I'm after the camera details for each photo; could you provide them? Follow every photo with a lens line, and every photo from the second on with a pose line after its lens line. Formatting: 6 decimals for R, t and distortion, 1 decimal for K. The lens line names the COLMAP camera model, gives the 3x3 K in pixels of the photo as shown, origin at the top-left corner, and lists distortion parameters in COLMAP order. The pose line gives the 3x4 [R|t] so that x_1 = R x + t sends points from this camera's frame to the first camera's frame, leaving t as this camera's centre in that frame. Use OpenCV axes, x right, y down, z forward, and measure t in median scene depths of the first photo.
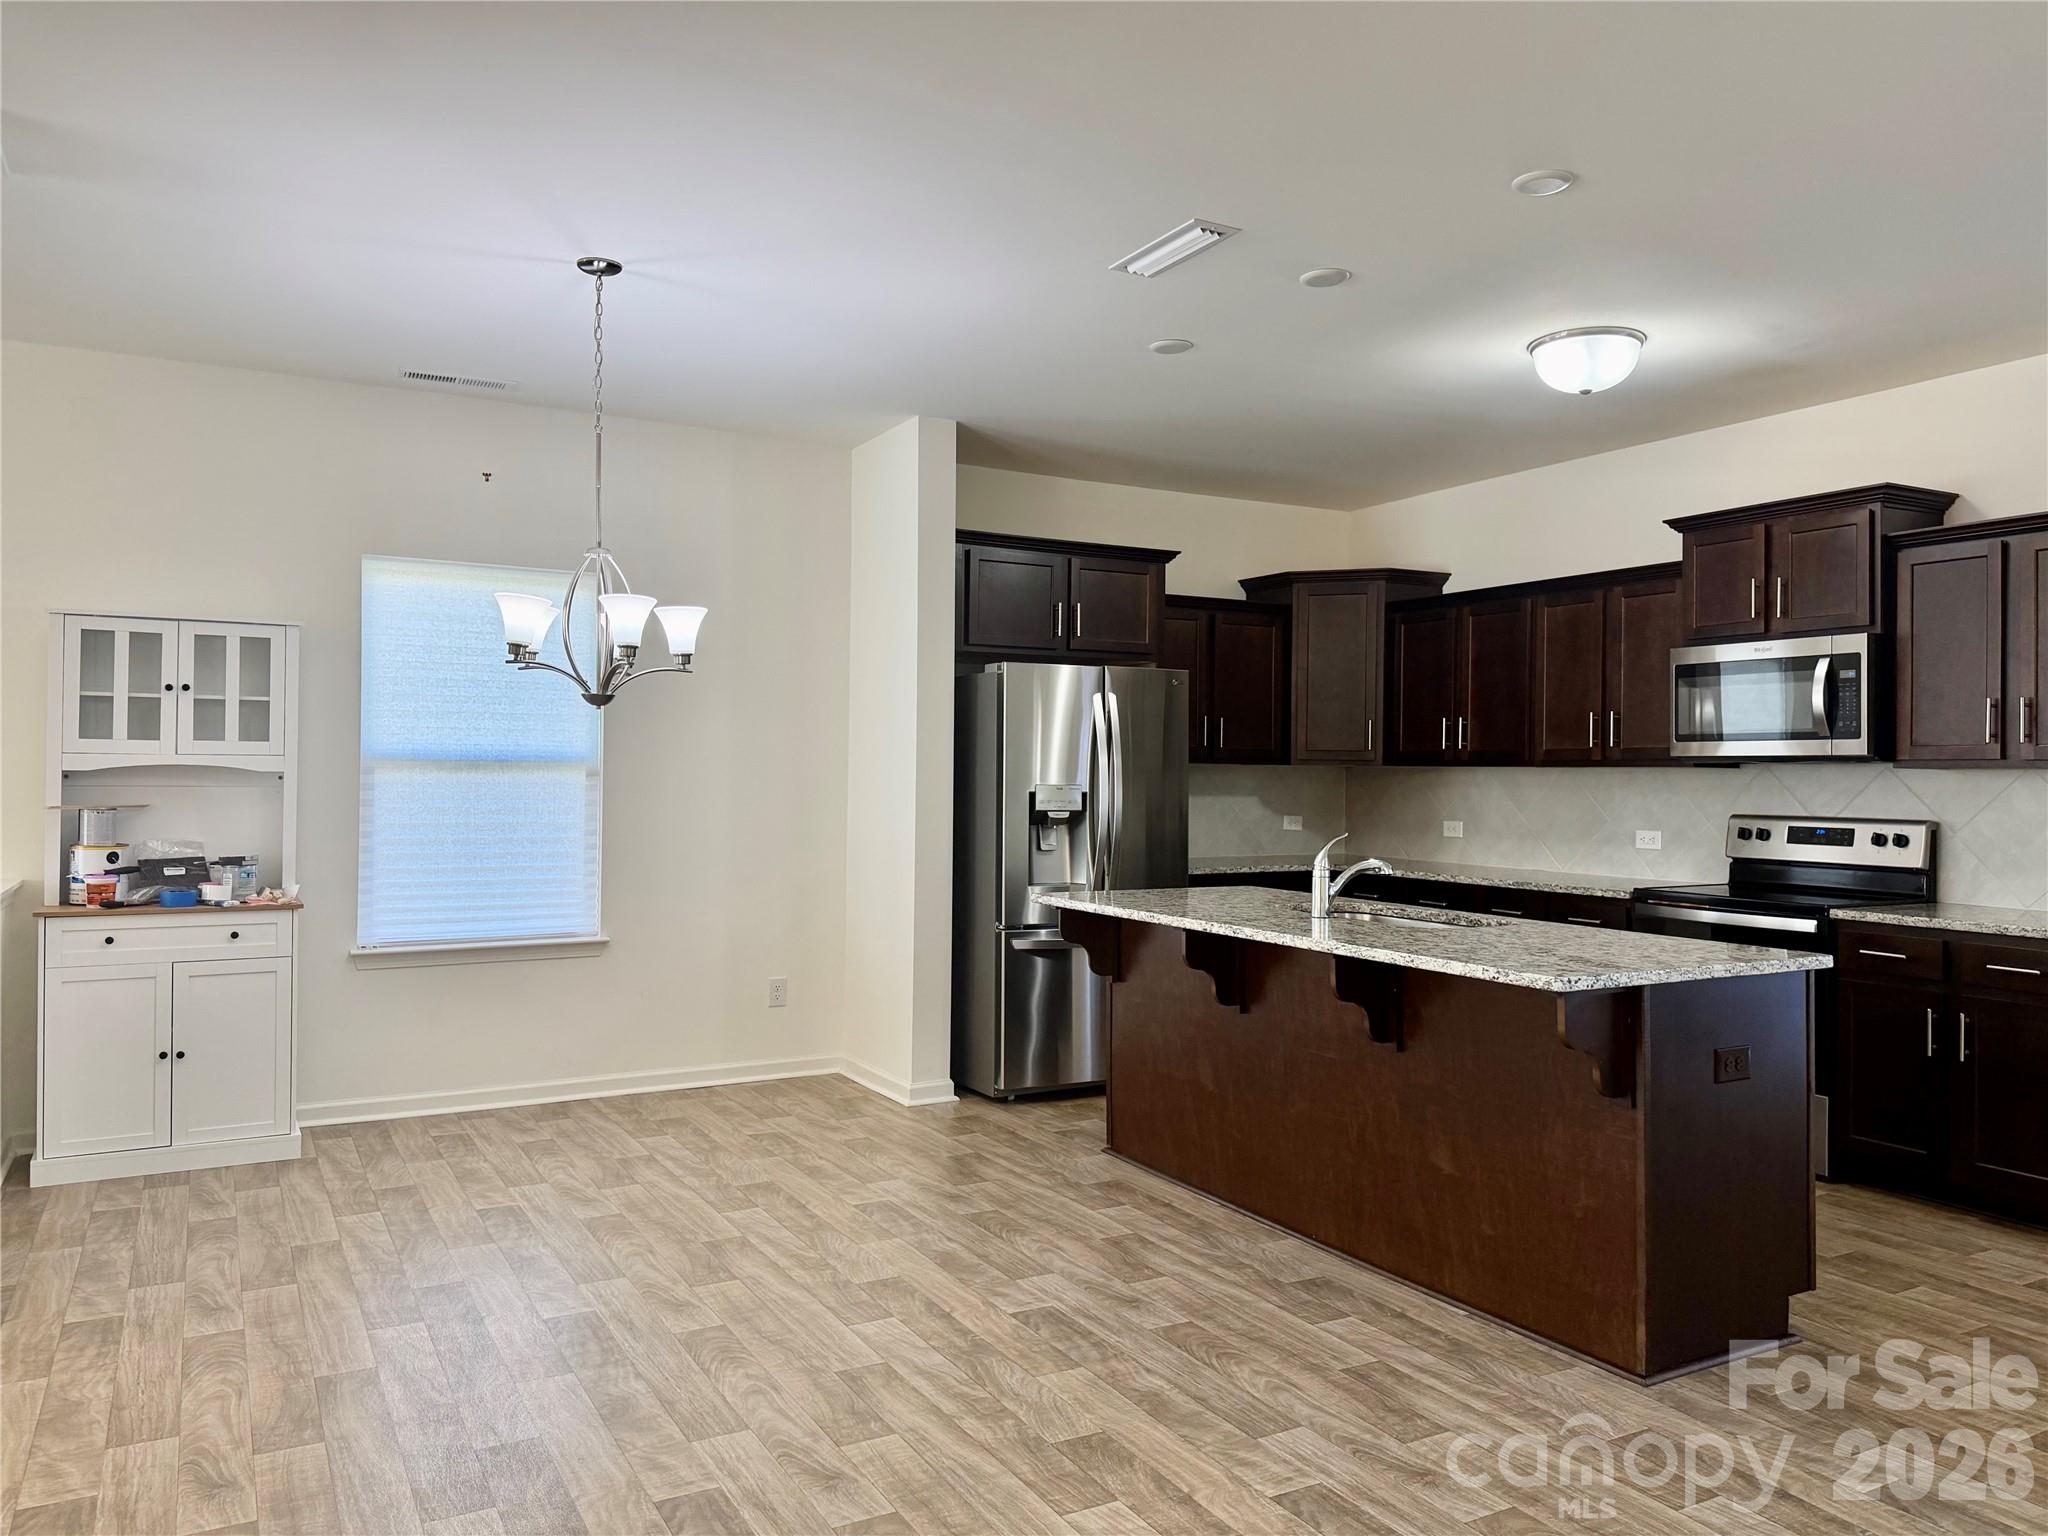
lens RADIAL K [[1477.7, 0, 1022.5], [0, 1477.7, 763.0], [0, 0, 1]] dist [0.064728, -0.078106]
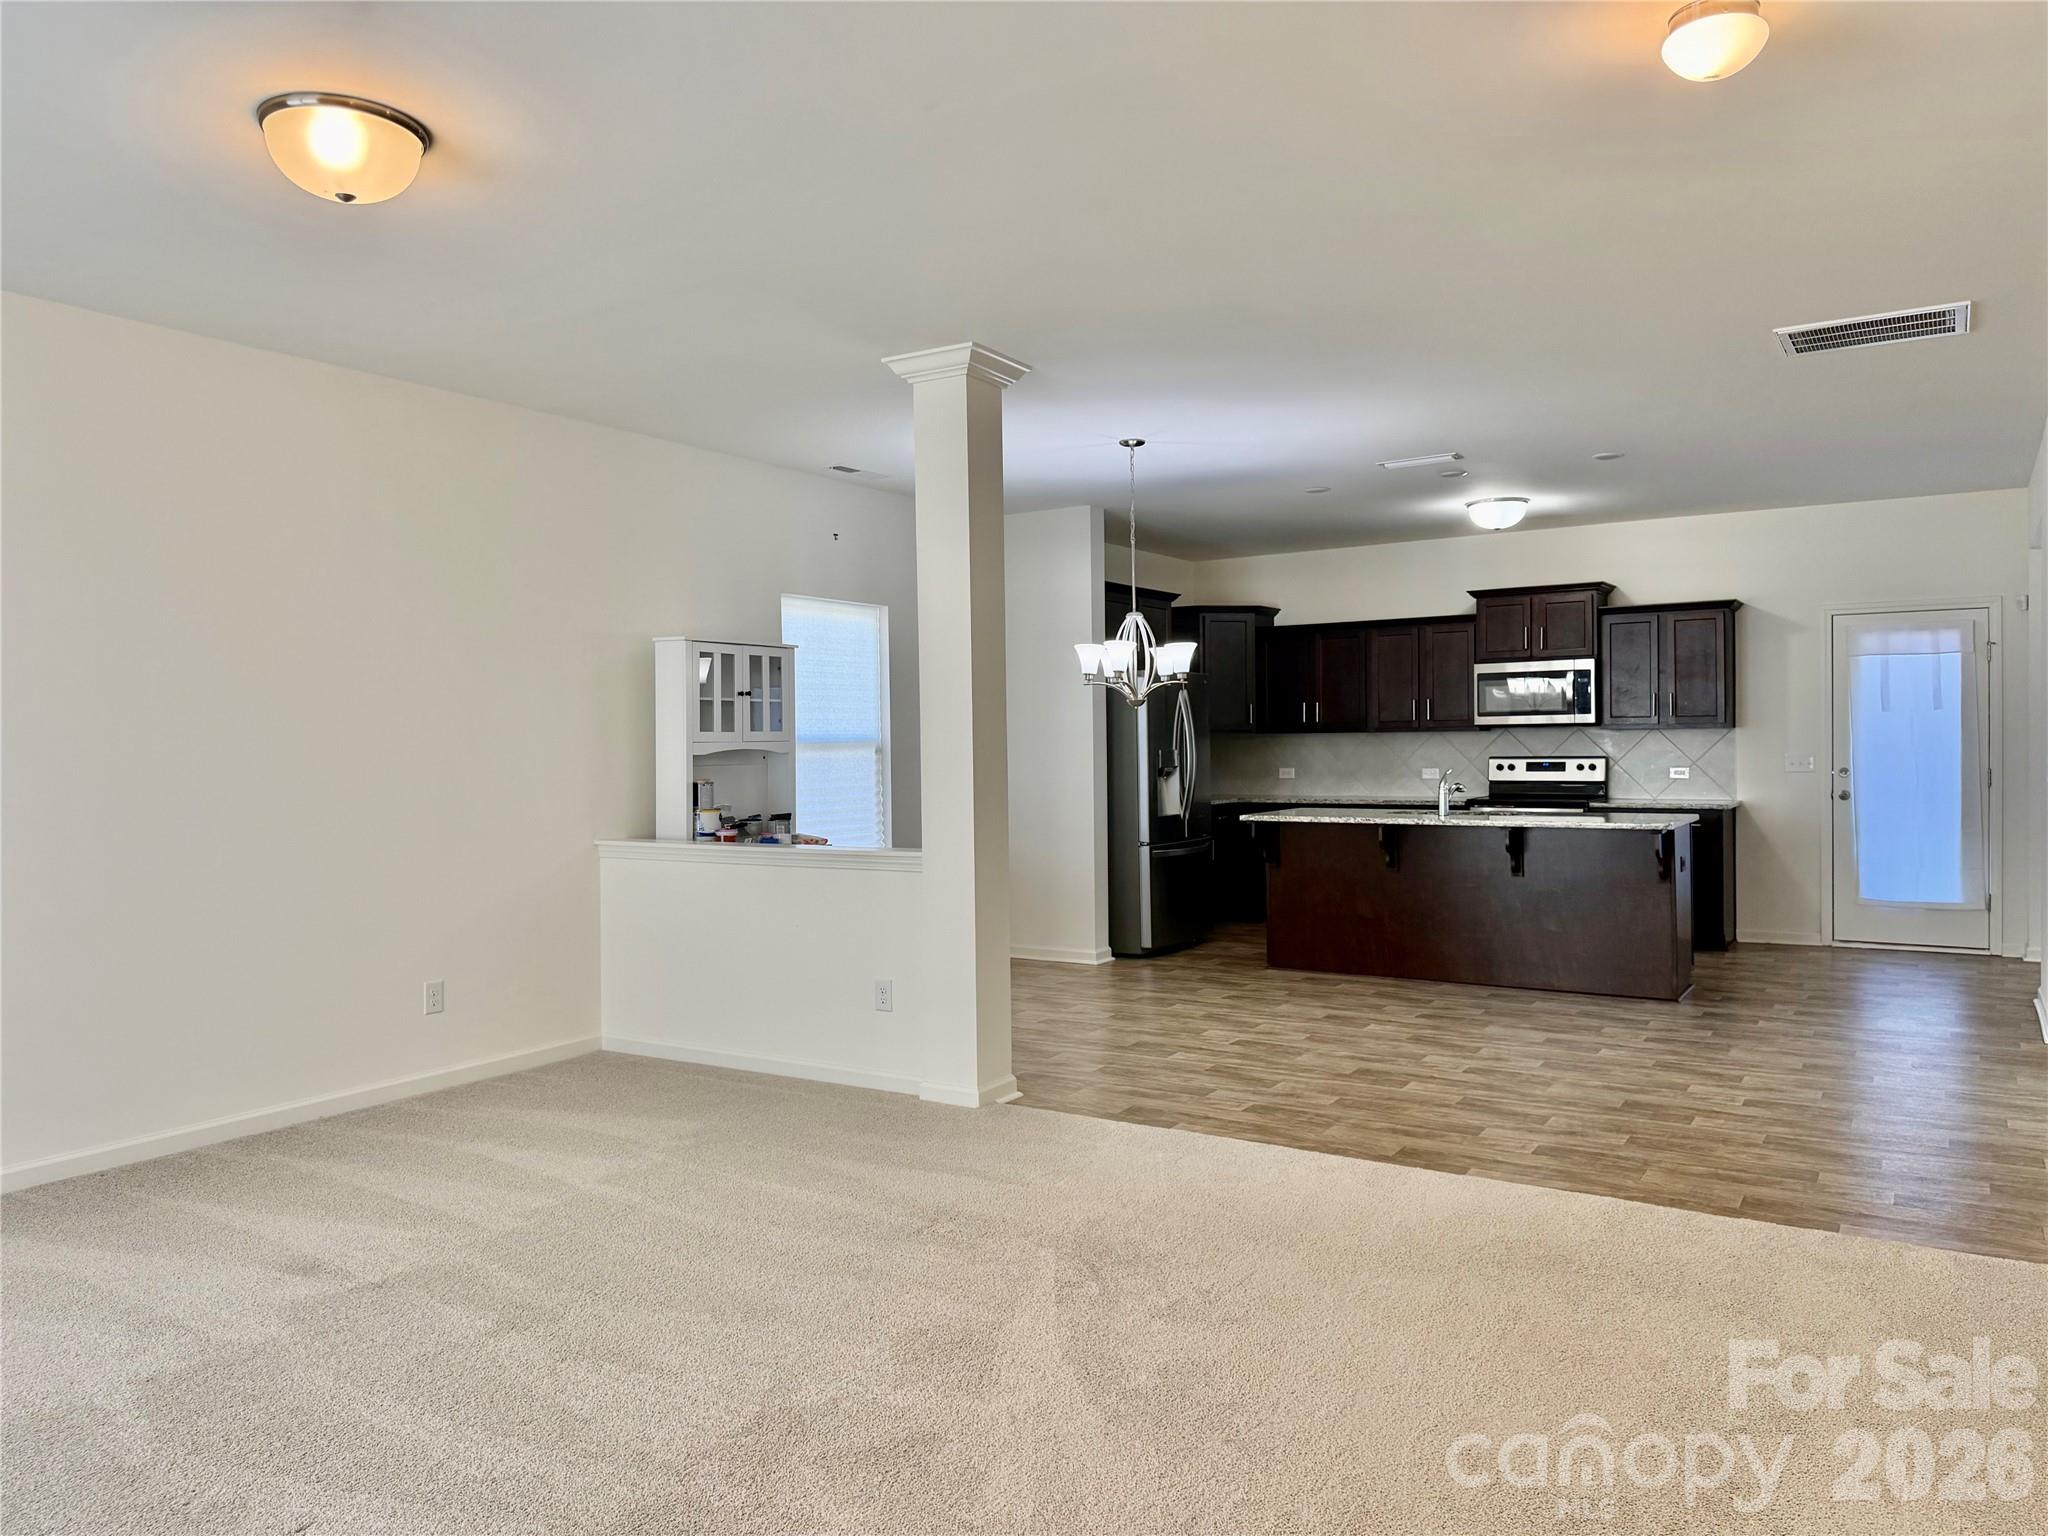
lens RADIAL K [[1477.7, 0, 995.9], [0, 1477.7, 746.4], [0, 0, 1]] dist [0.064728, -0.078106]
pose [[0.880921, -0.023960, 0.472656, -1.006355], [0.019766, 0.999709, 0.013838, -0.015831], [-0.472850, -0.002848, 0.881138, -0.314176]]
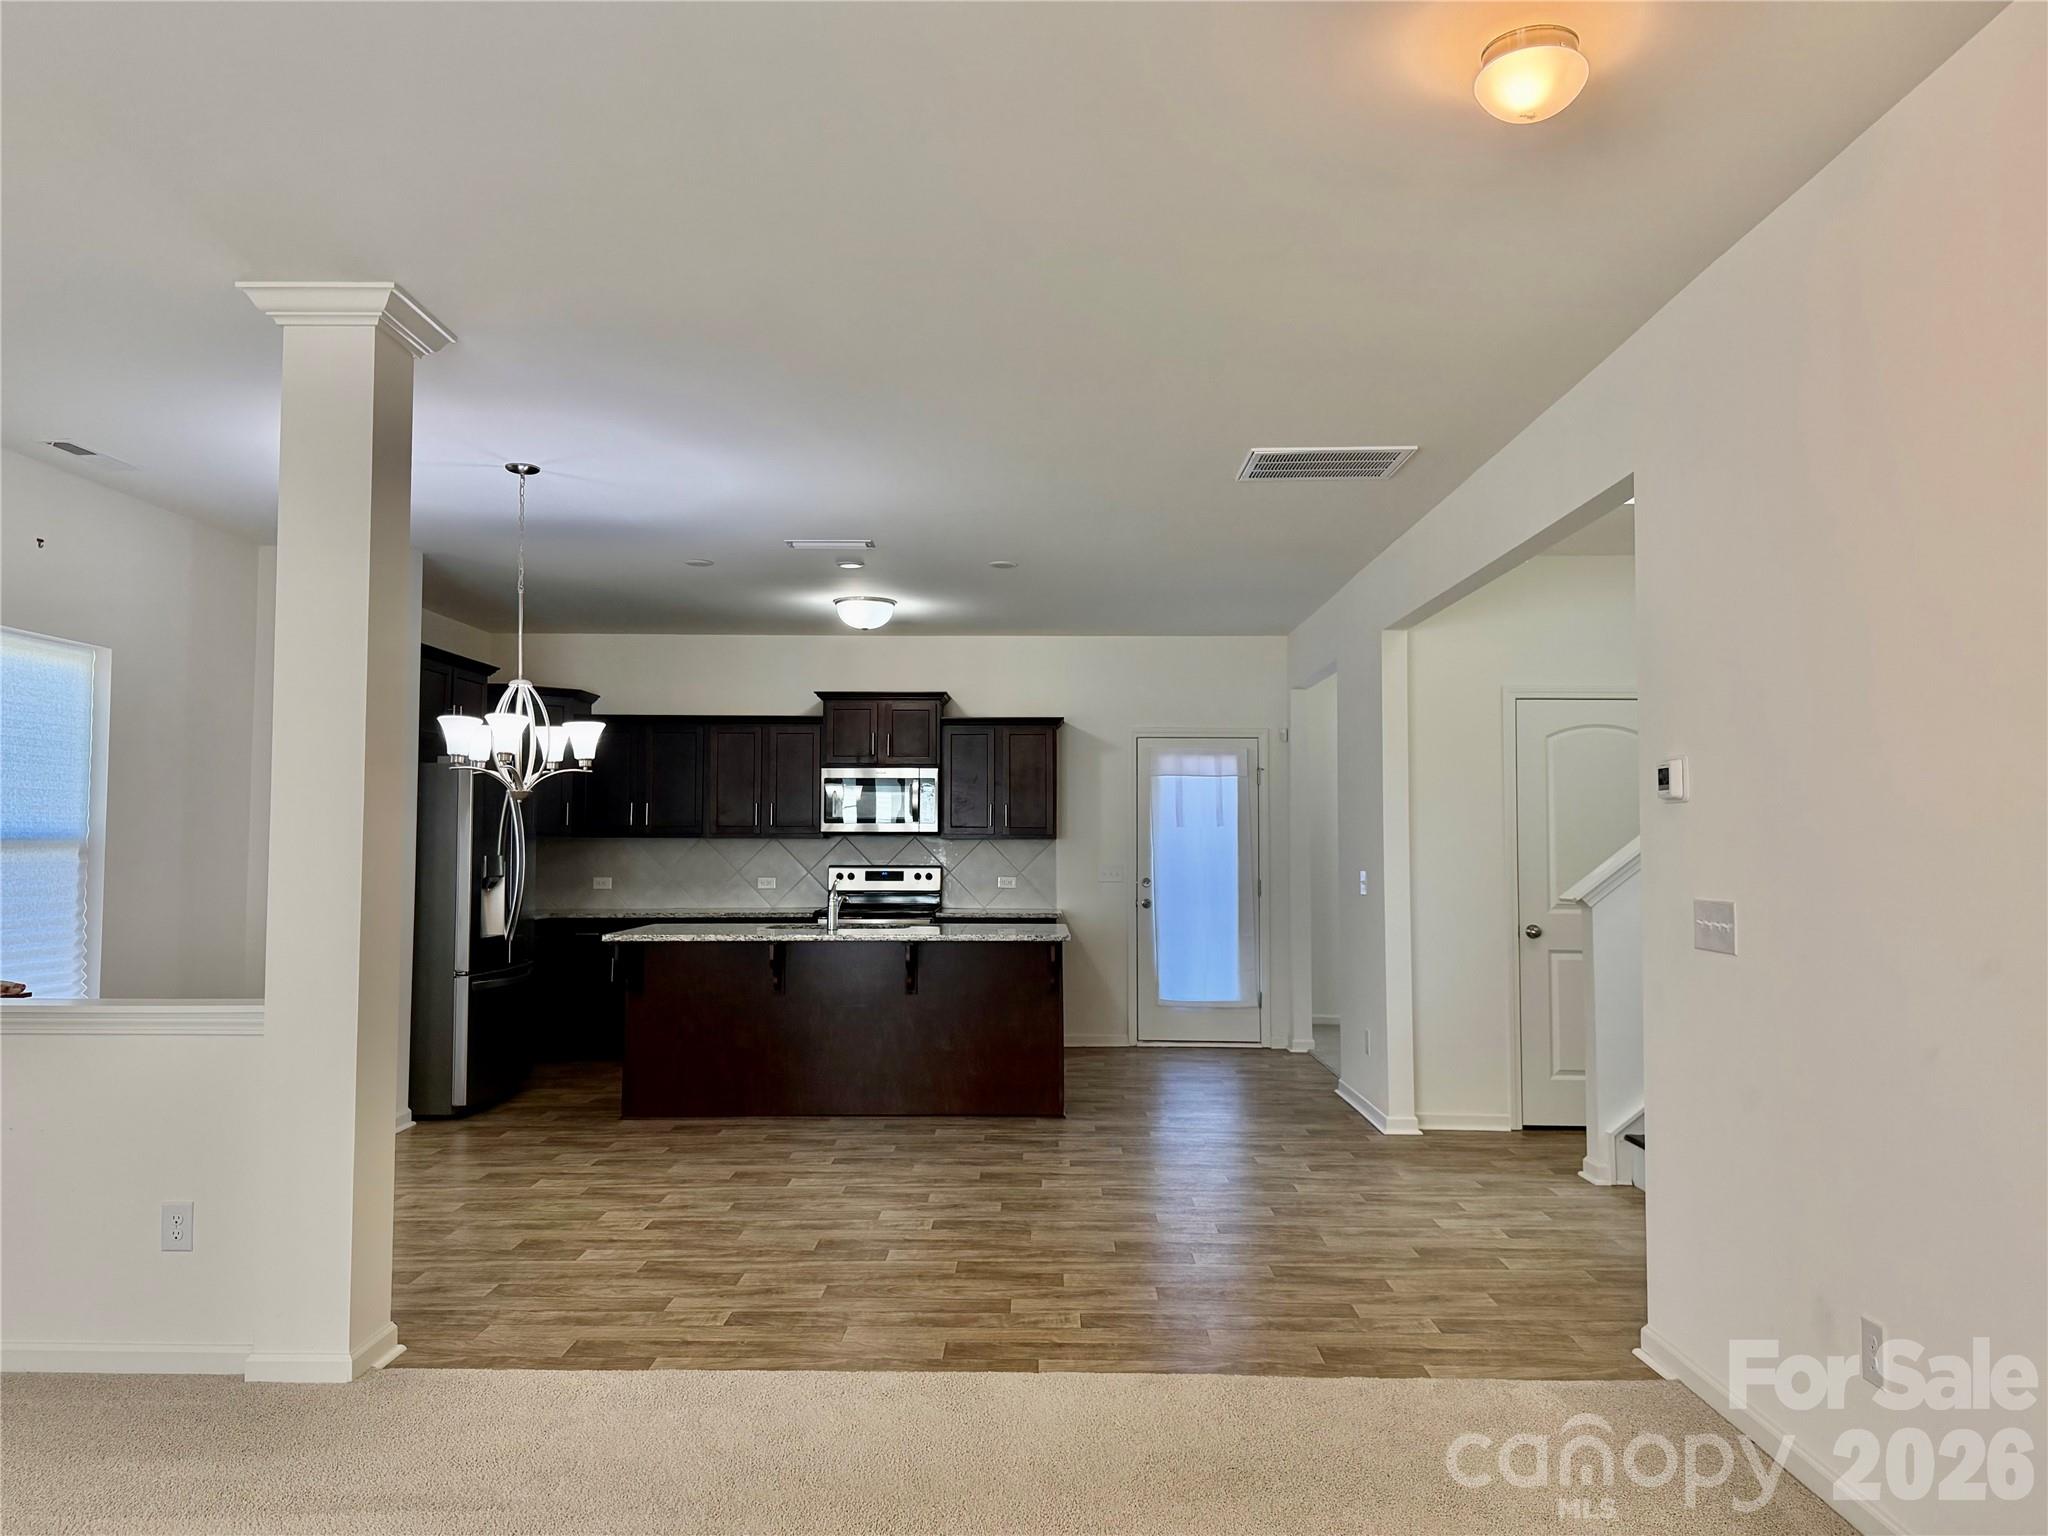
lens RADIAL K [[1477.7, 0, 1057.3], [0, 1477.7, 734.0], [0, 0, 1]] dist [0.064728, -0.078106]
pose [[0.482808, 0.055825, 0.873945, -1.006989], [-0.003100, 0.998069, -0.062041, -0.012818], [-0.875721, 0.027244, 0.482049, -0.040647]]
